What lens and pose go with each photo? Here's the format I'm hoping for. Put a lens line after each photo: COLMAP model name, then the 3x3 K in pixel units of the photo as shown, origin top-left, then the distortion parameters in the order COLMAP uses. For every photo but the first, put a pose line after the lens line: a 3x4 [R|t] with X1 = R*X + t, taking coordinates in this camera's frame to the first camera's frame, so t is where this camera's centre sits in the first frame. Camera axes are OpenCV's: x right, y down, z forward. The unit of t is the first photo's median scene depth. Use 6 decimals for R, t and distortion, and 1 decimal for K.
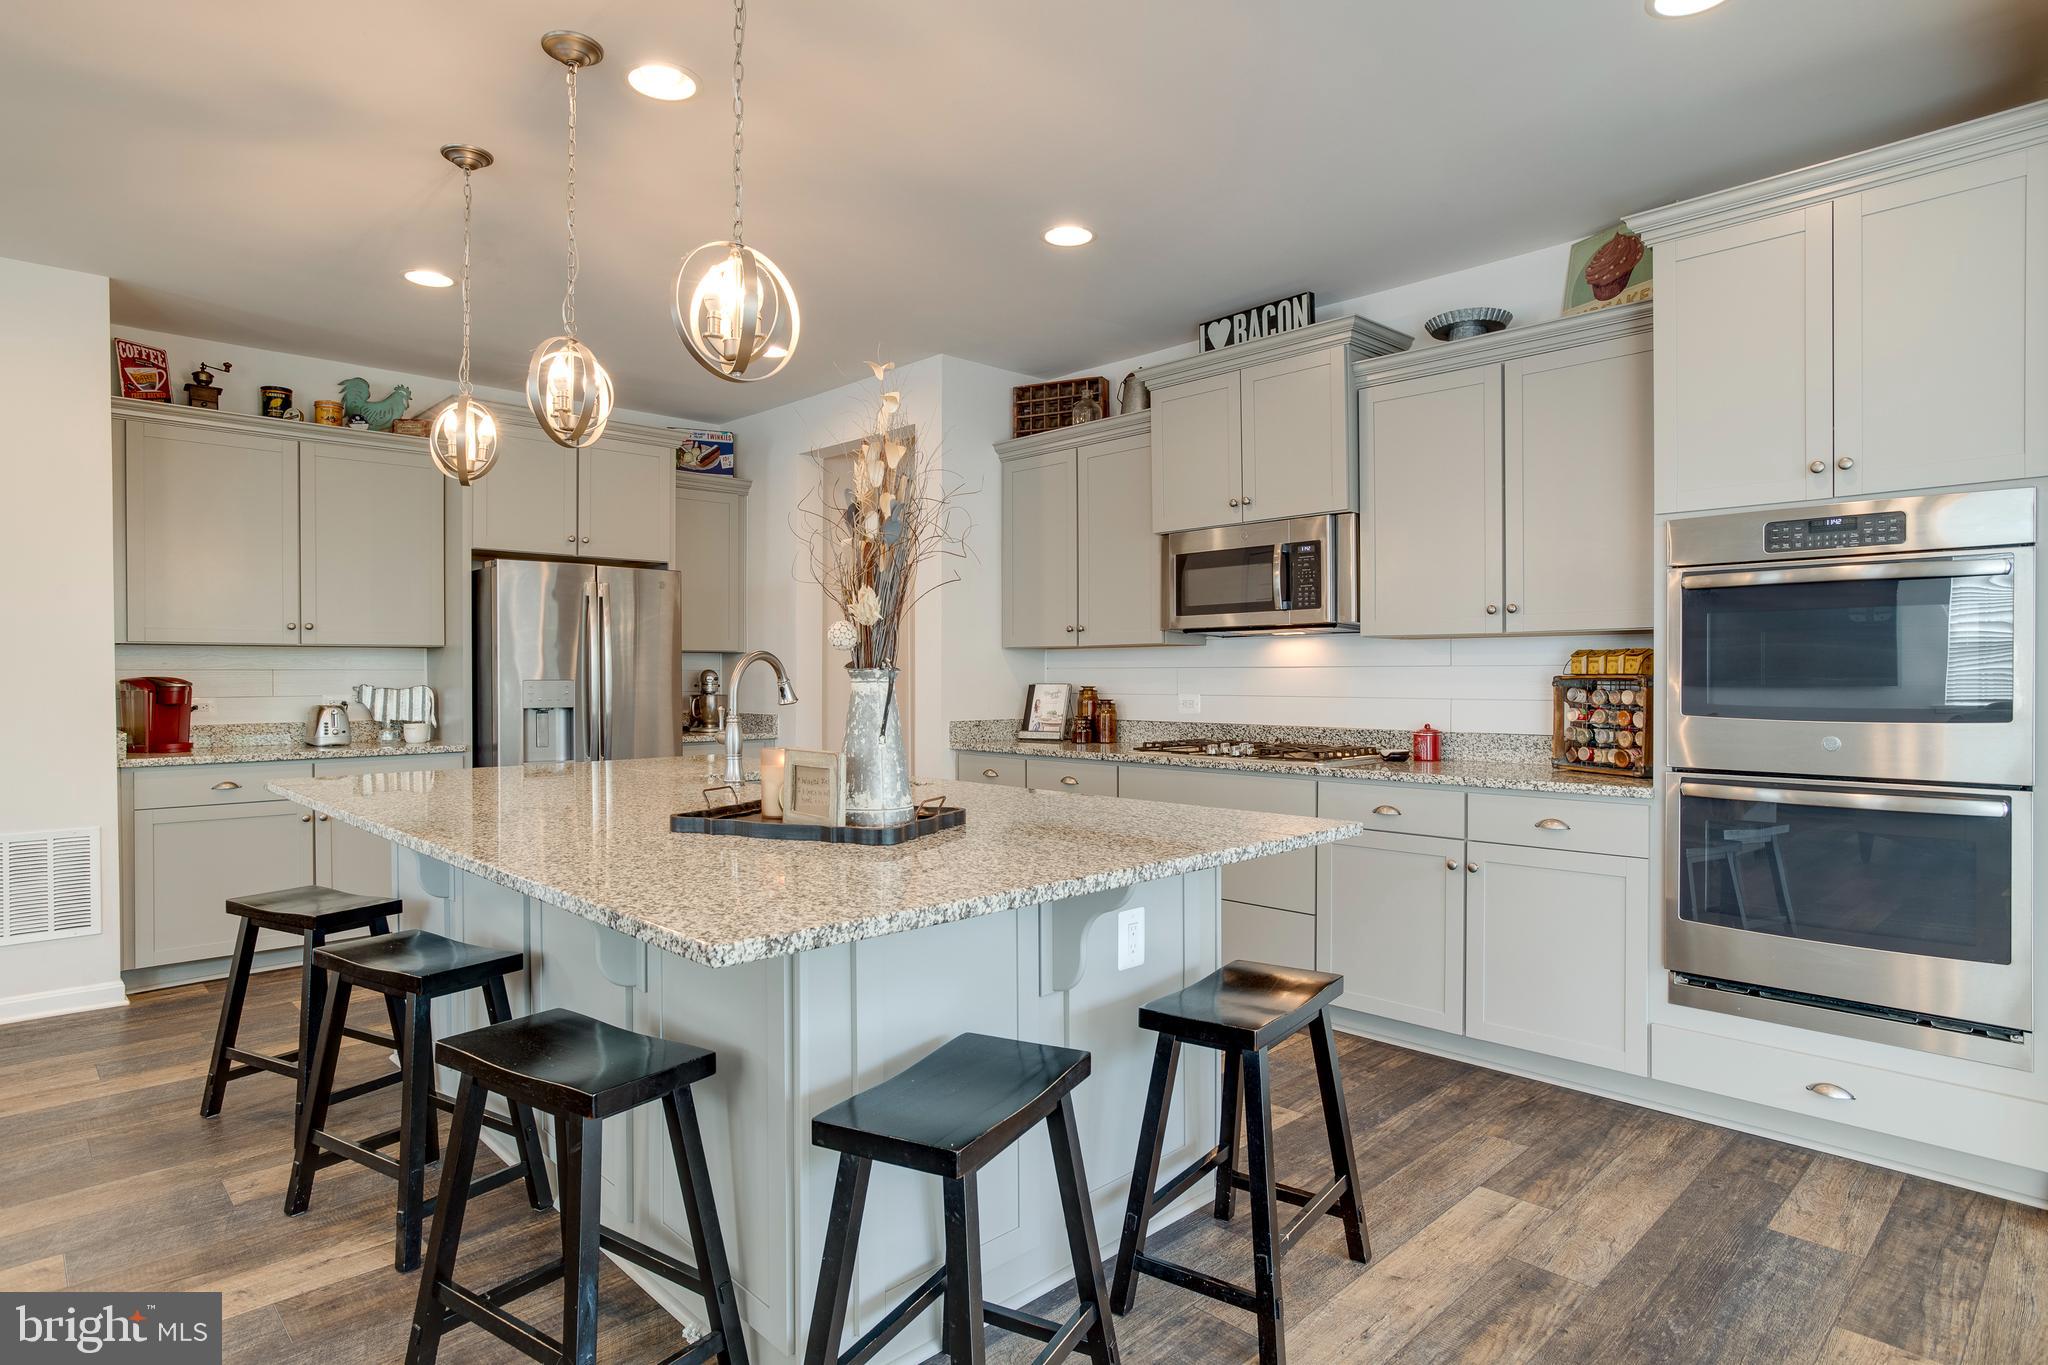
lens RADIAL K [[1119.1, 0, 1035.6], [0, 1119.1, 682.3], [0, 0, 1]] dist [-0.045896, 0.013493]
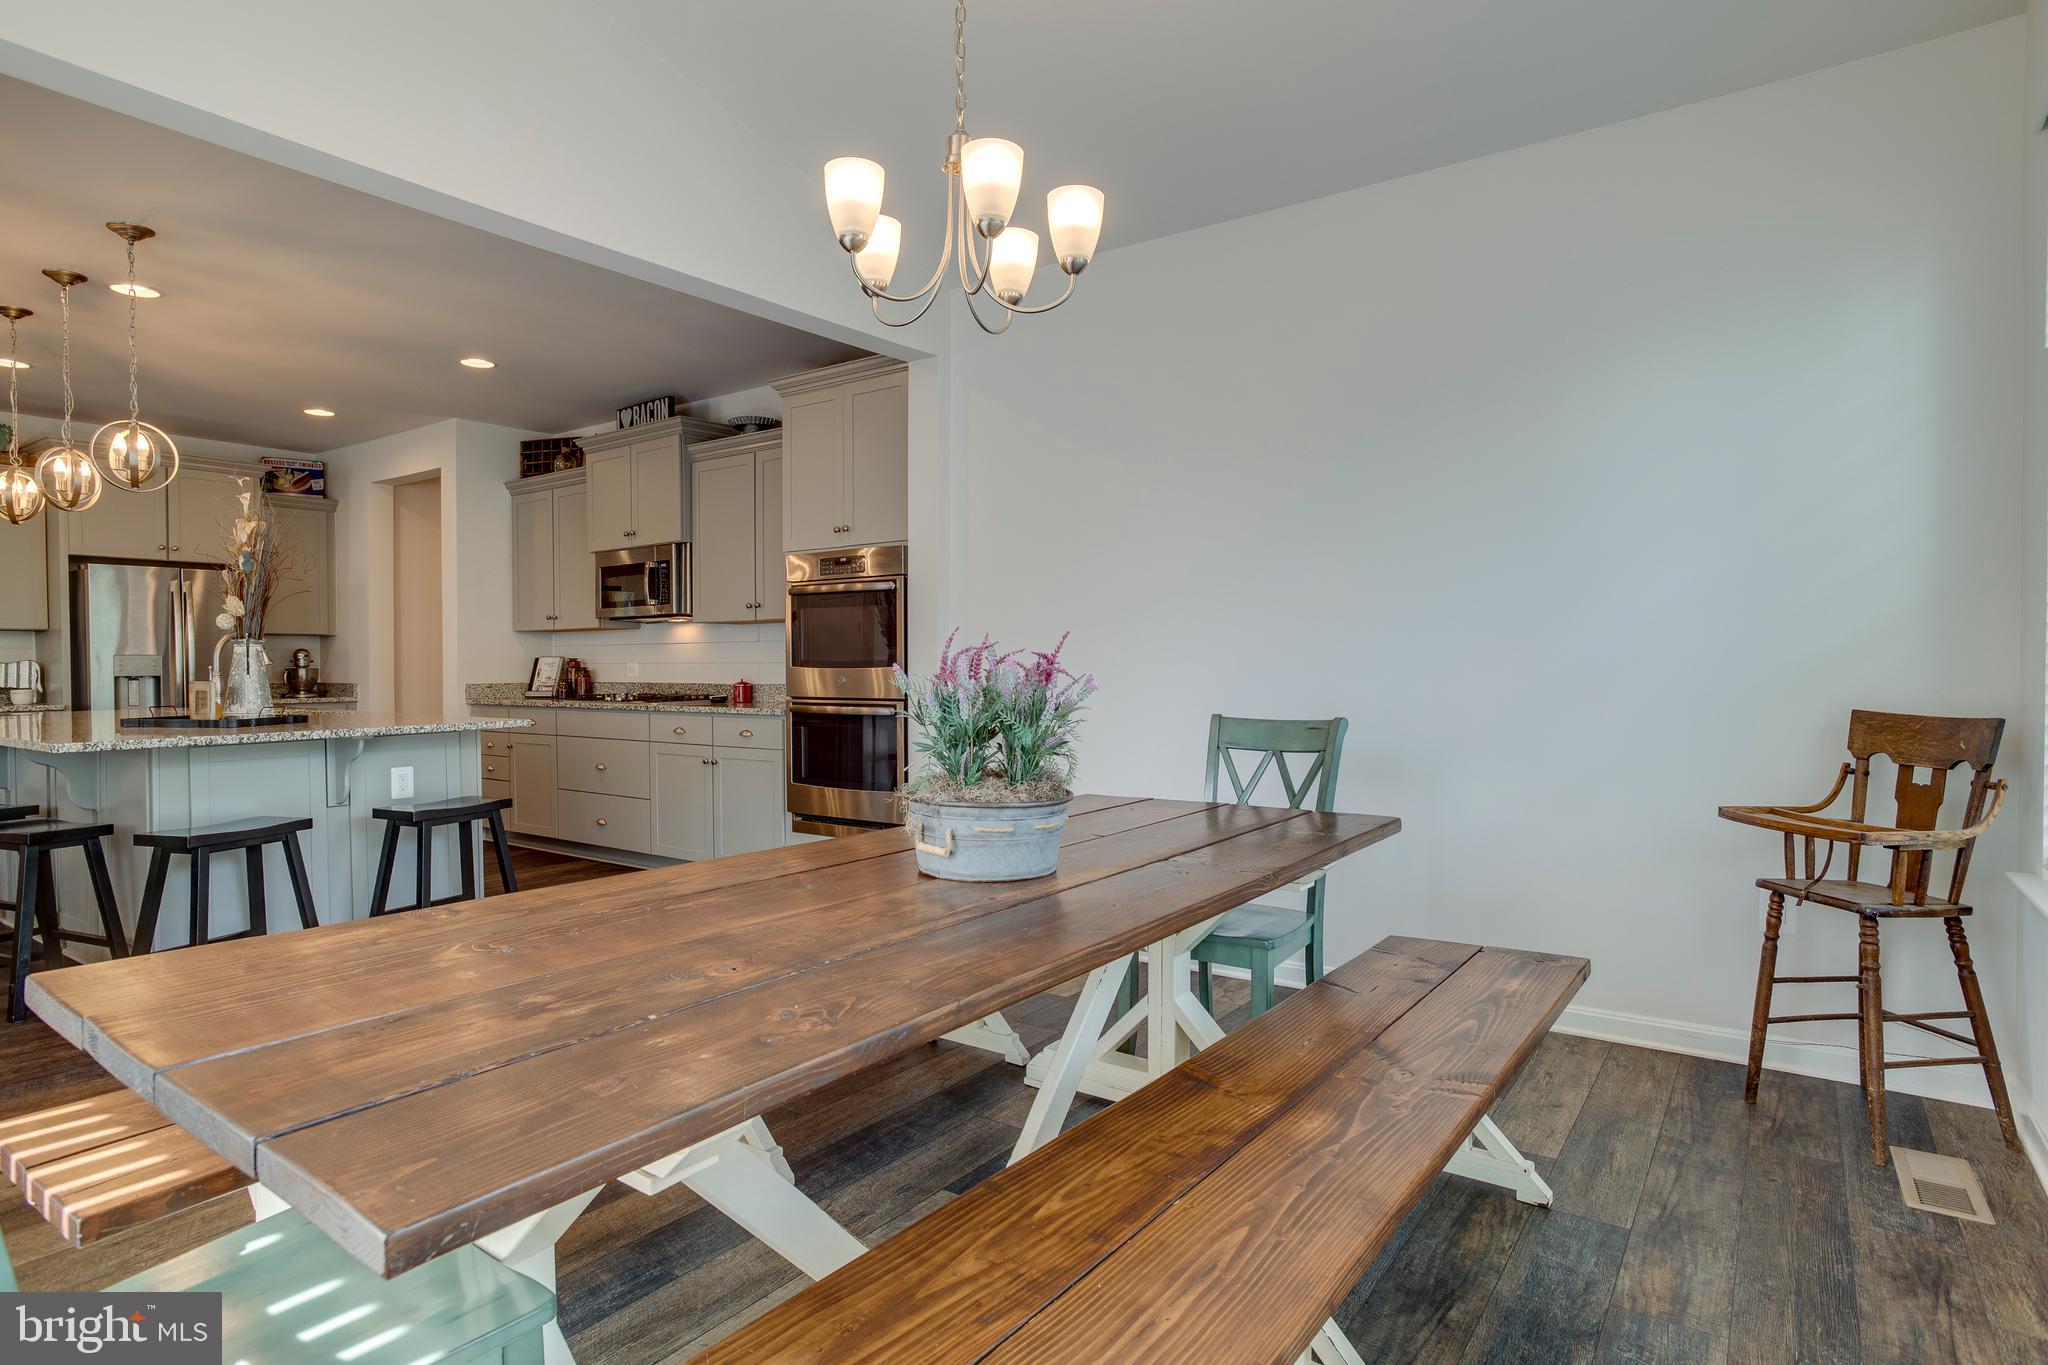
lens RADIAL K [[1119.1, 0, 1087.5], [0, 1119.1, 667.2], [0, 0, 1]] dist [-0.045896, 0.013493]
pose [[0.979783, -0.005471, 0.199988, 0.411551], [0.006091, 0.999978, -0.002485, 0.022646], [-0.199970, 0.003653, 0.979795, -0.496365]]
